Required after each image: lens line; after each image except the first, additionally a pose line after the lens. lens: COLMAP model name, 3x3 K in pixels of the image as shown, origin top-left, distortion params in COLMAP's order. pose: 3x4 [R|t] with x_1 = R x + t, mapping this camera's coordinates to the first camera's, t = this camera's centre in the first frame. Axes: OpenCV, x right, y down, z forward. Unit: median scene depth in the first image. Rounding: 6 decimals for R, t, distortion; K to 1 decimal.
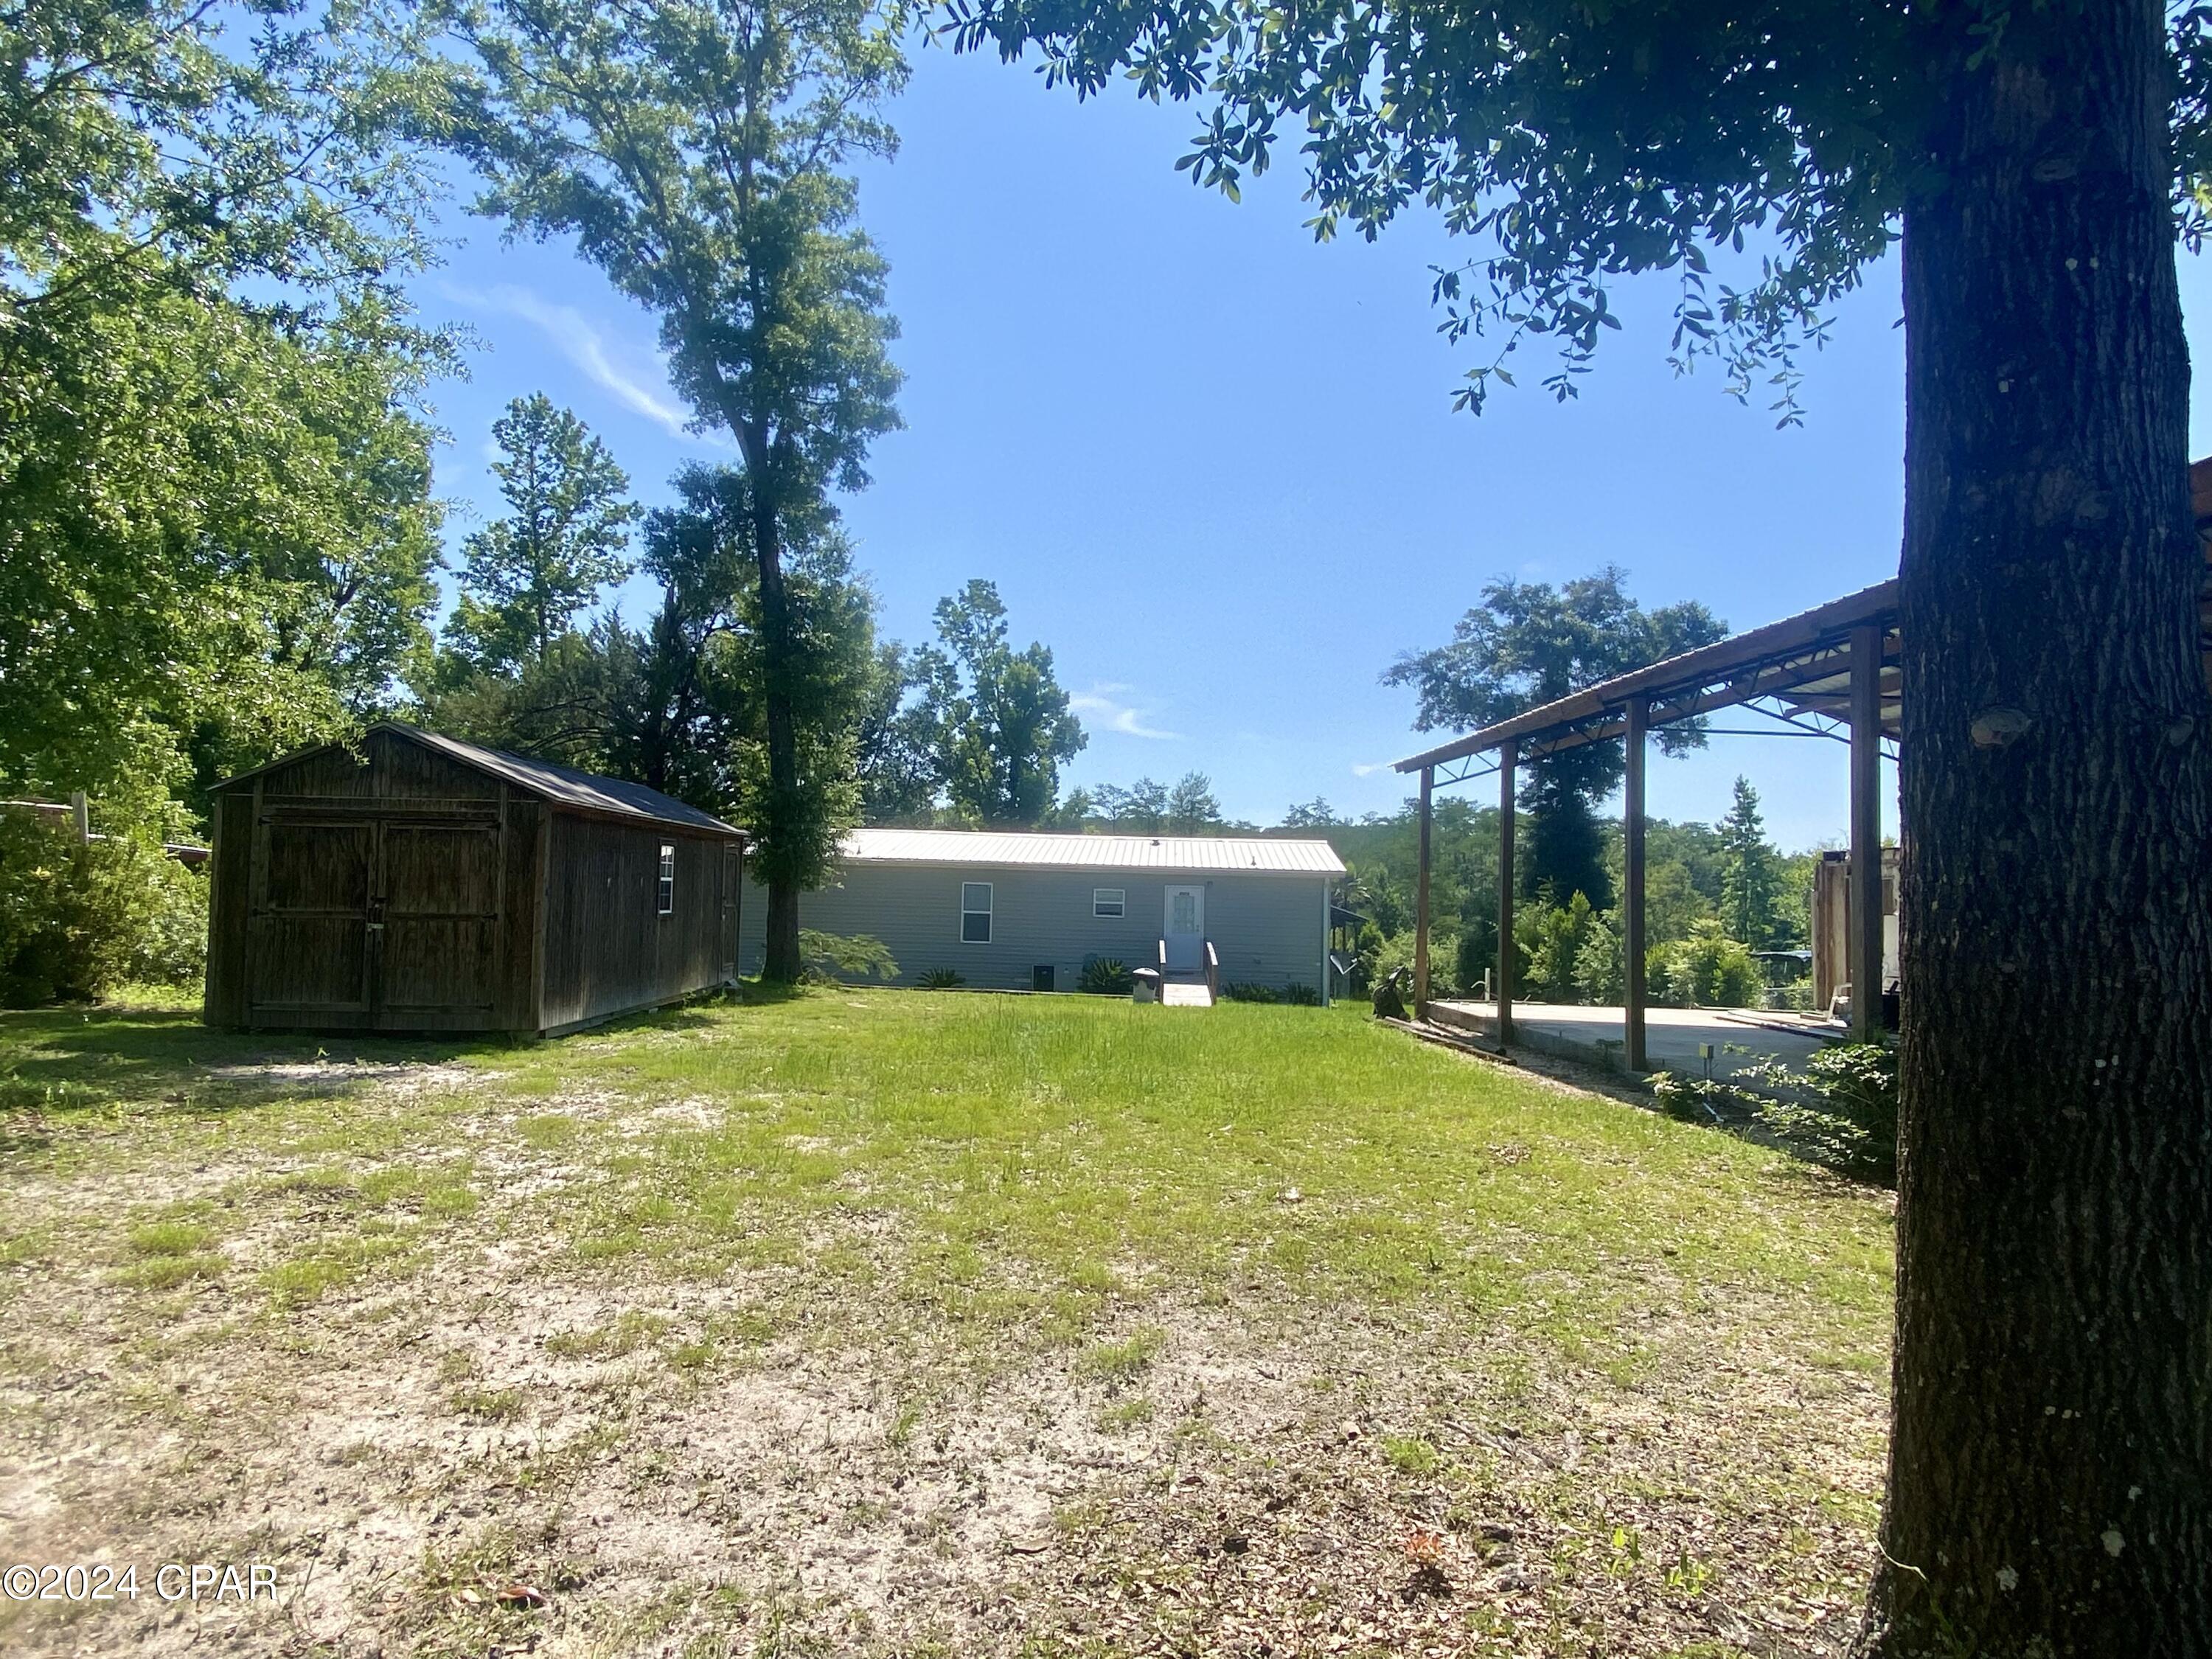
lens RADIAL K [[1318.0, 0, 1114.9], [0, 1318.0, 879.1], [0, 0, 1]] dist [0.001630, 0.000200]
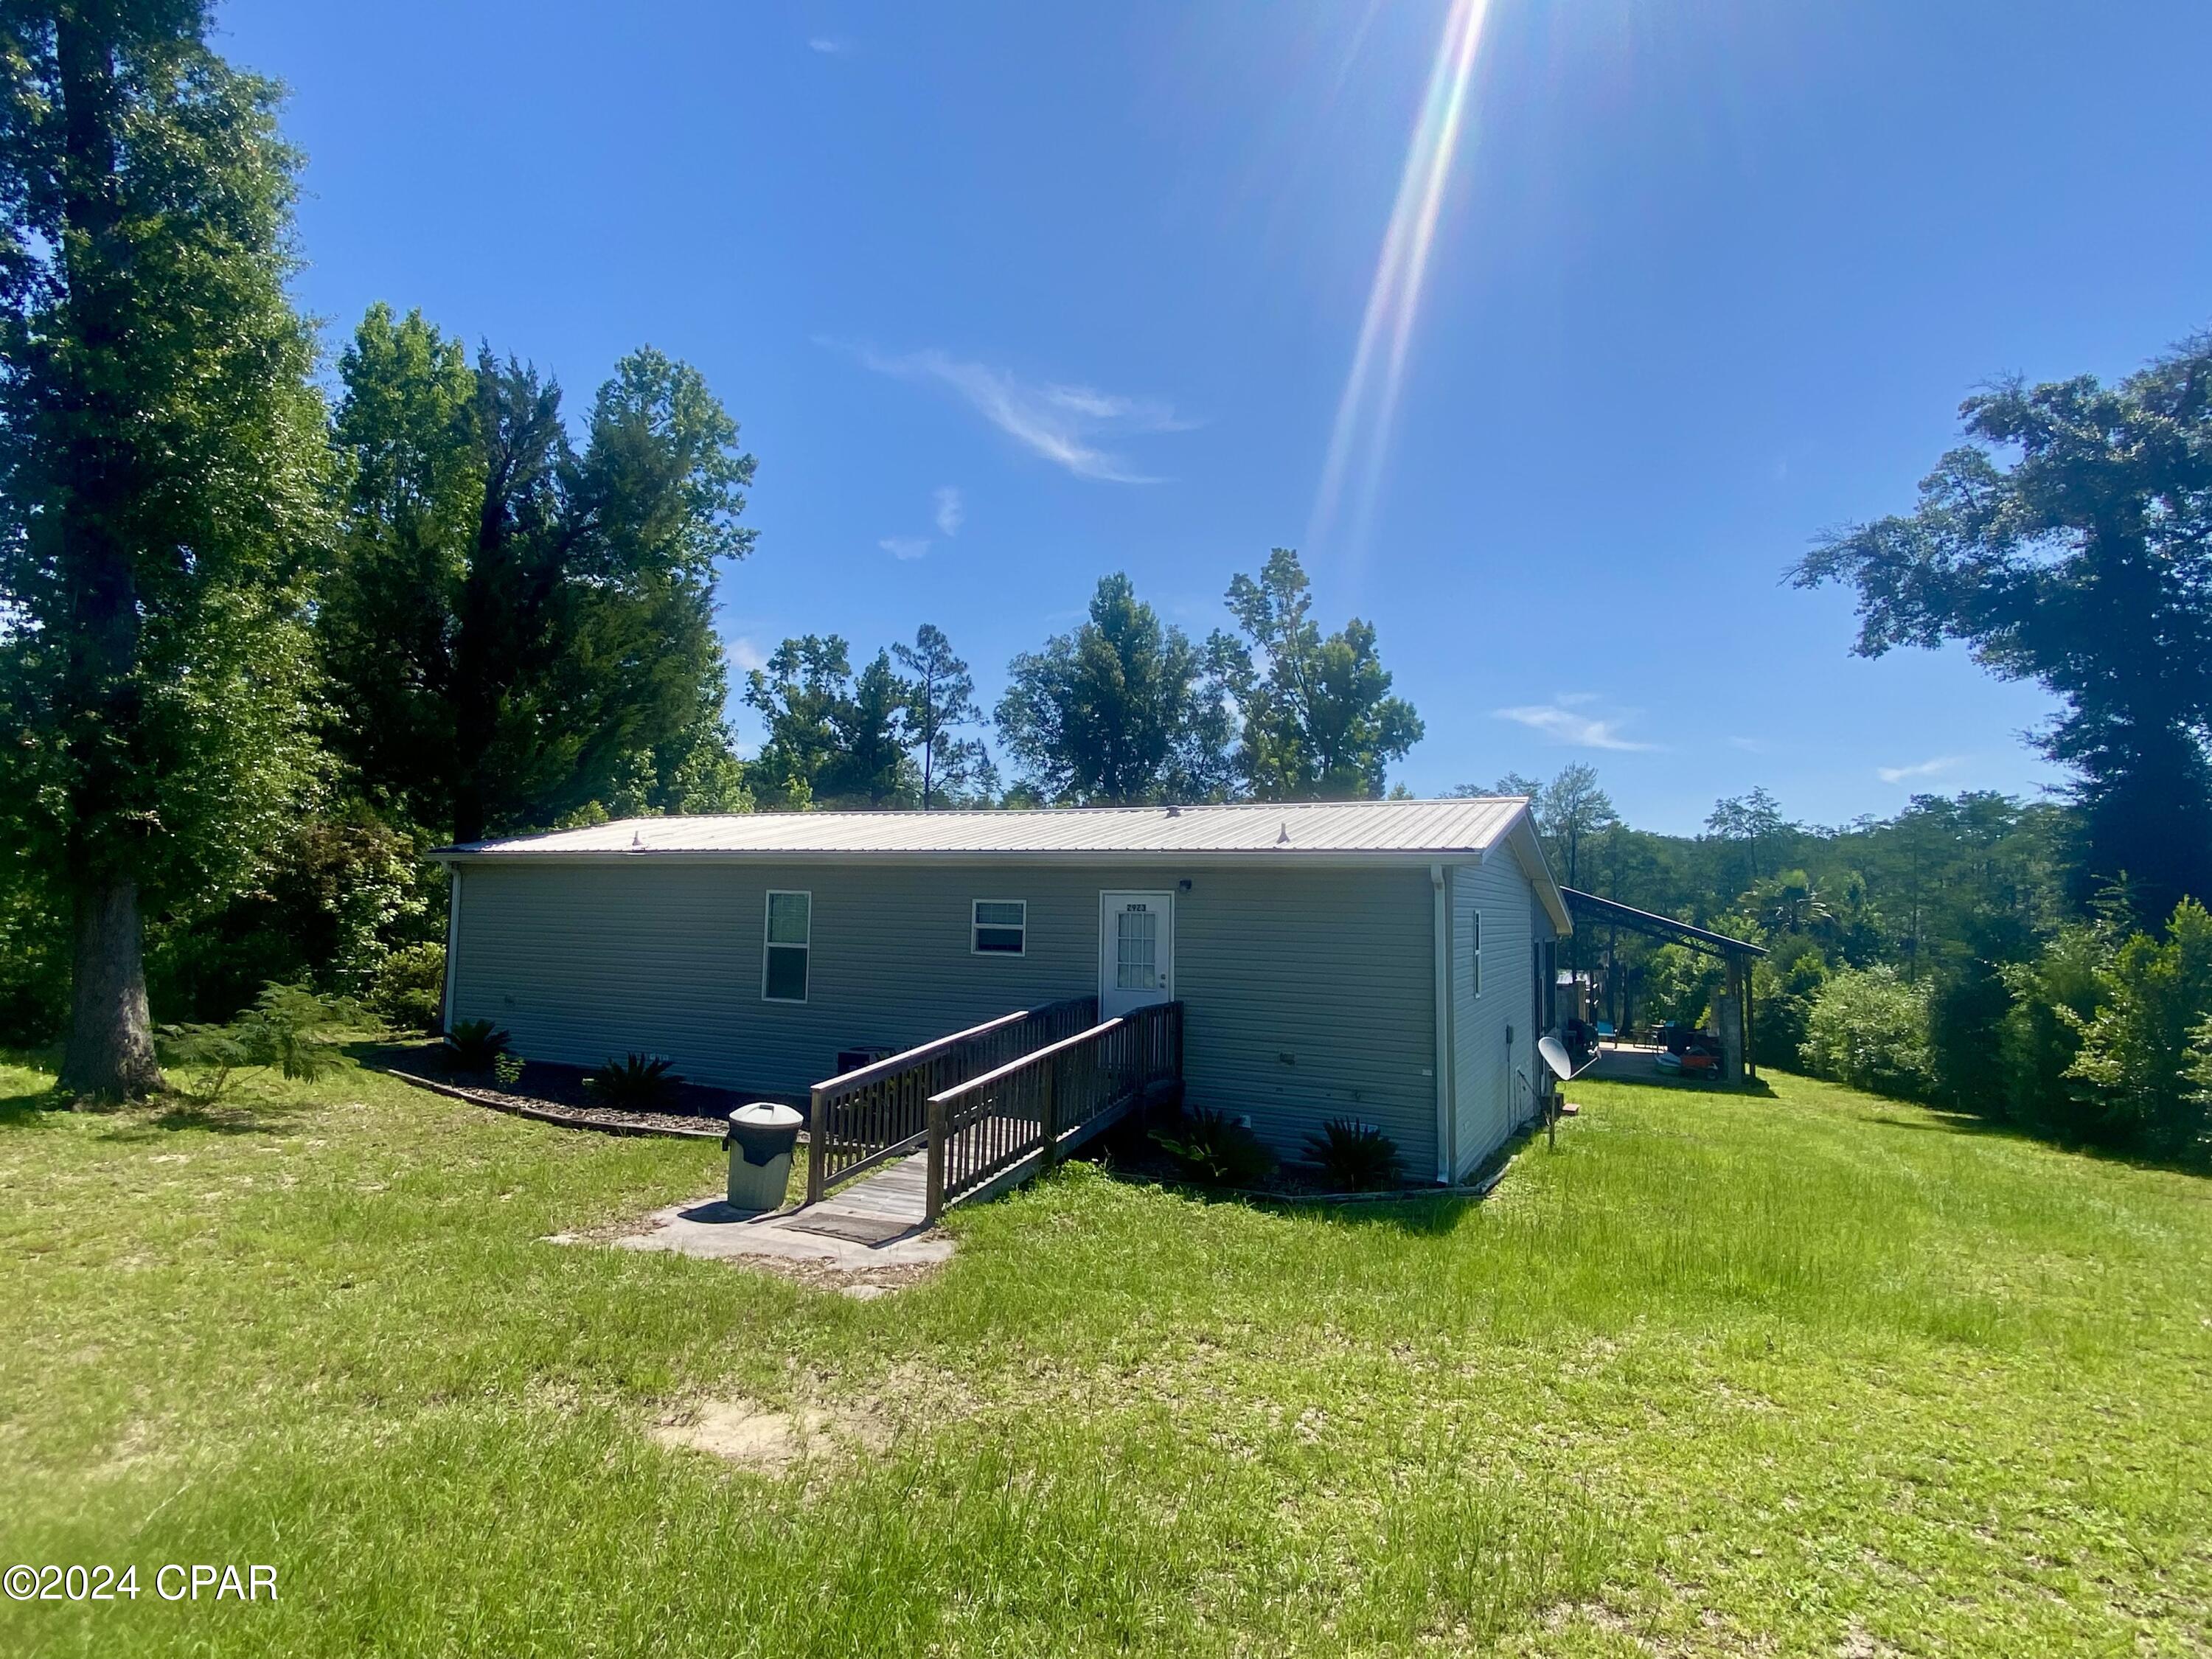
lens RADIAL K [[1176.6, 0, 1106.0], [0, 1176.6, 829.5], [0, 0, 1]] dist [0.119324, -0.114955]
pose [[0.922050, -0.034129, -0.385563, 0.117146], [0.010984, 0.998011, -0.062073, 0.004833], [0.386915, 0.052999, 0.920591, 0.325028]]
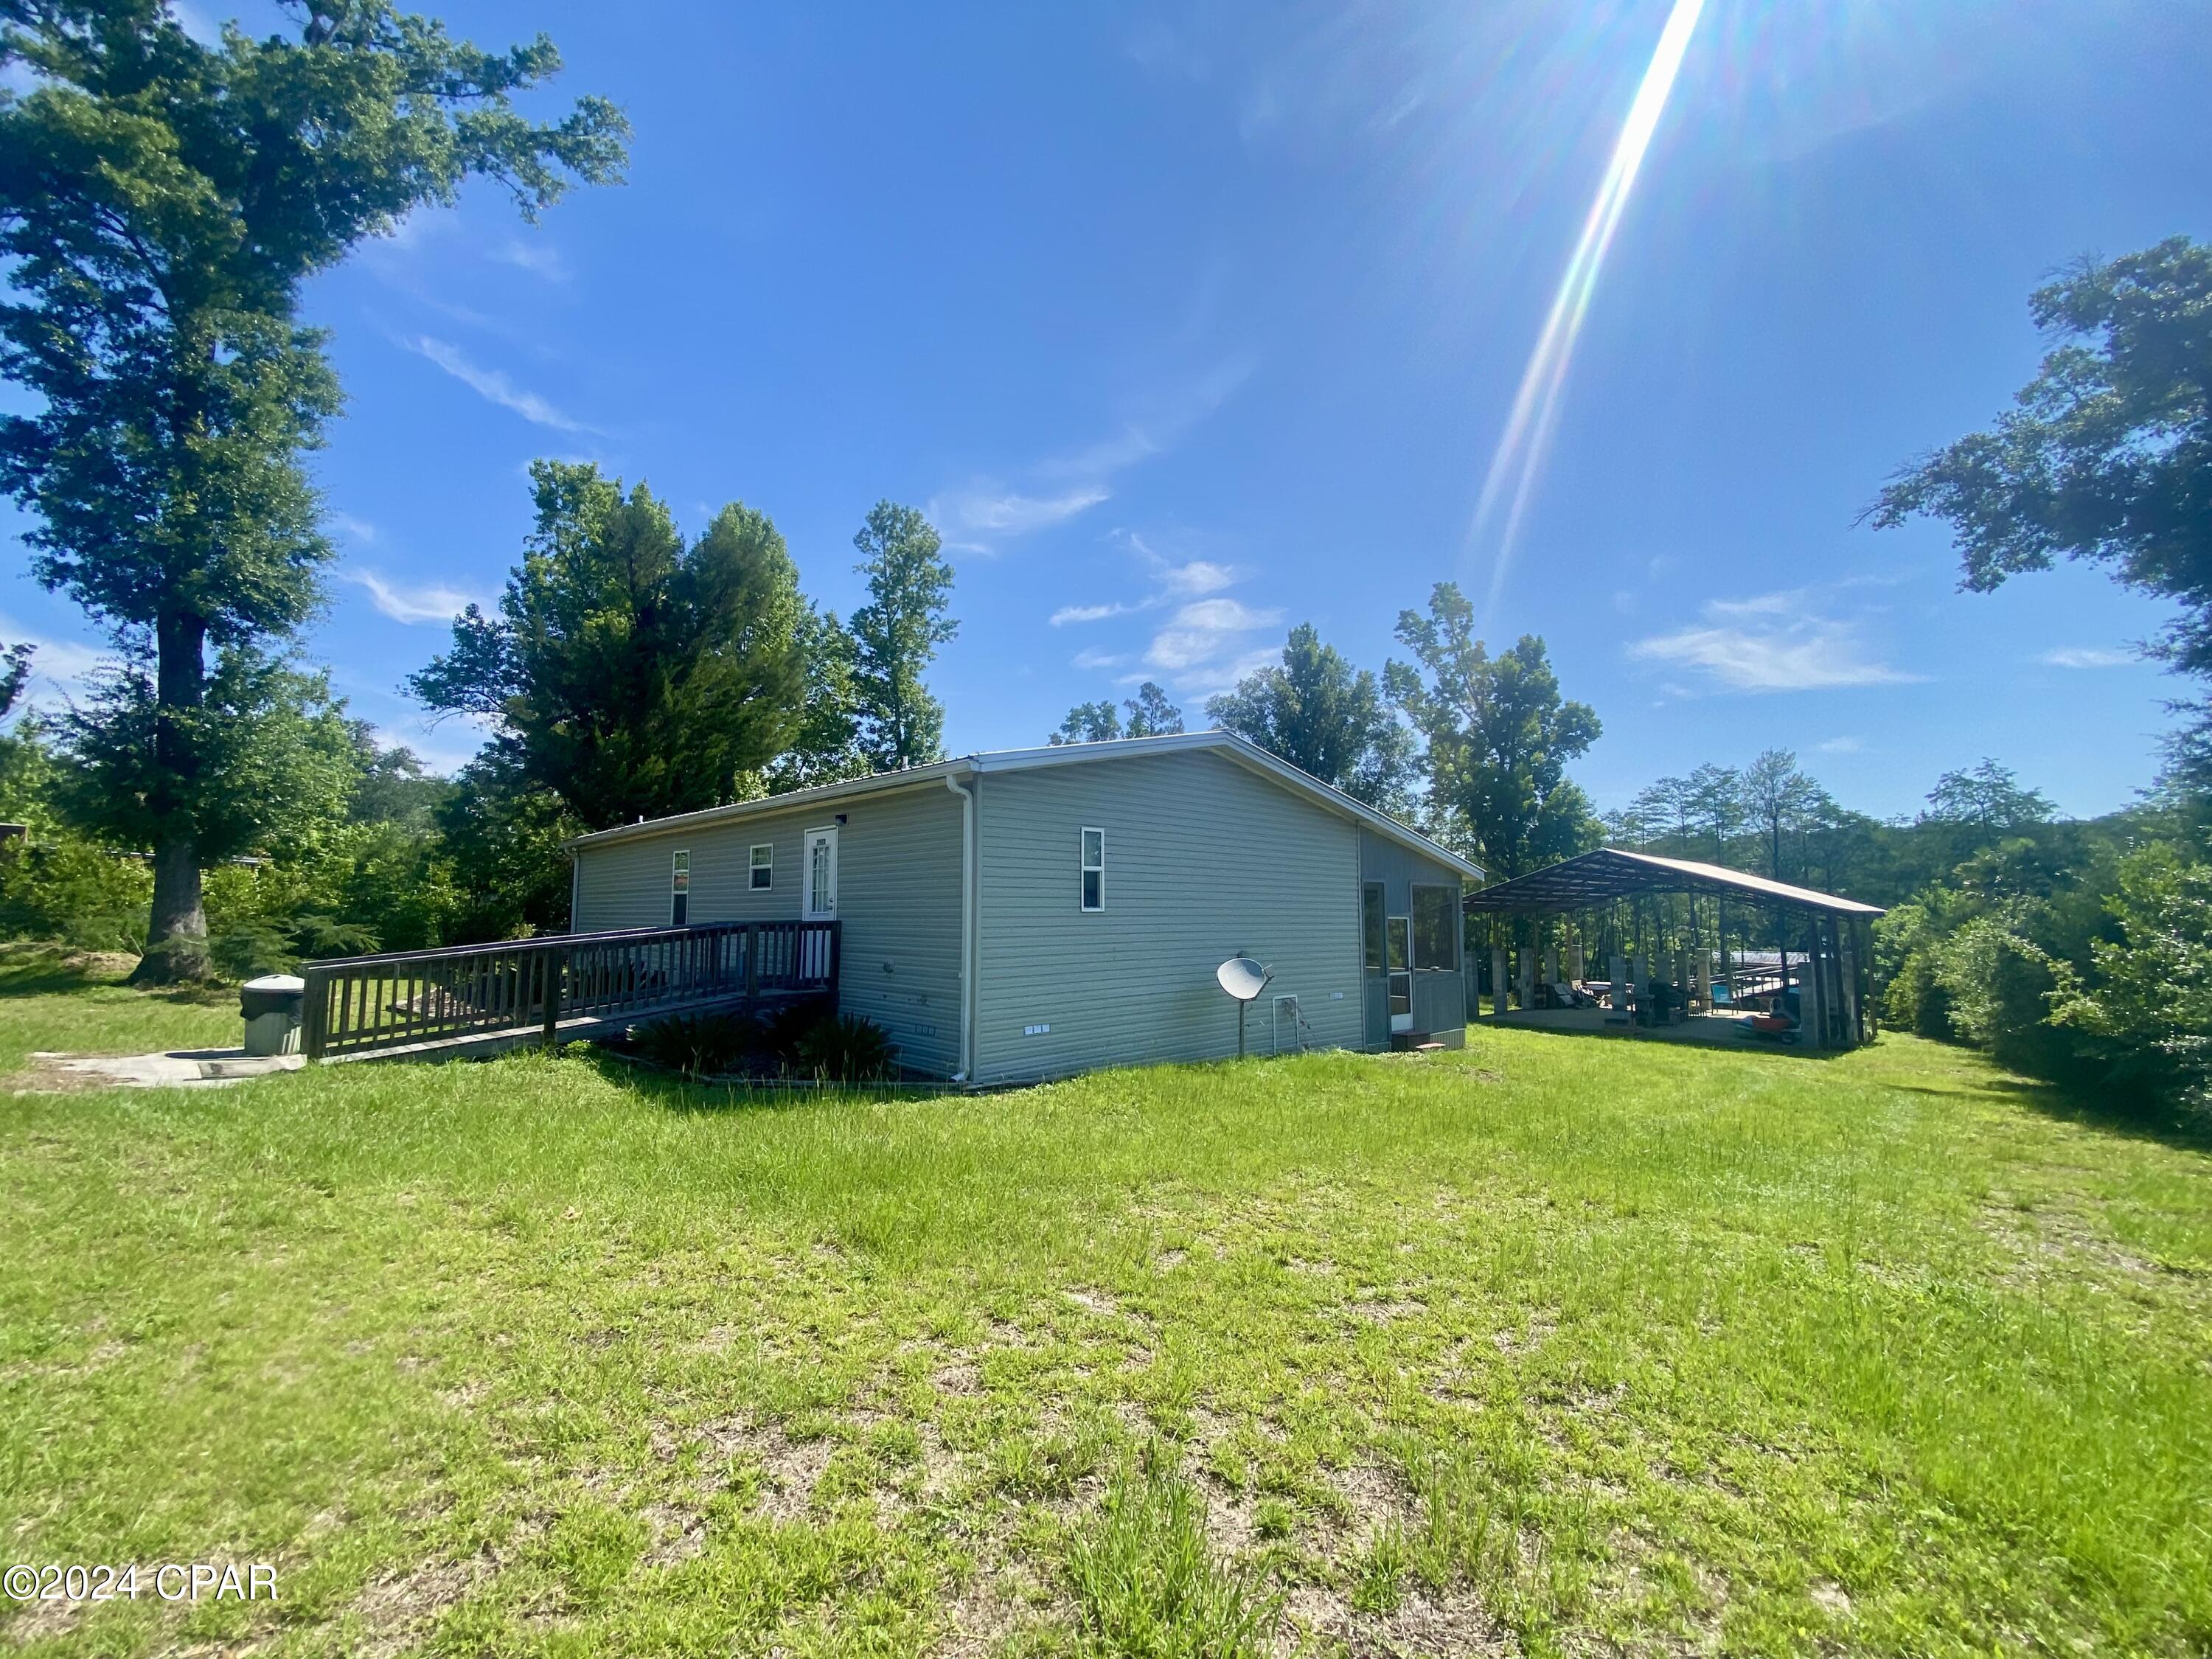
lens RADIAL K [[906.6, 0, 1106.0], [0, 906.6, 829.5], [0, 0, 1]] dist [0.043139, -0.030137]
pose [[0.724632, -0.092121, -0.682951, 0.224189], [0.030231, 0.994320, -0.102045, 0.026840], [0.688472, 0.053299, 0.723302, 0.441758]]
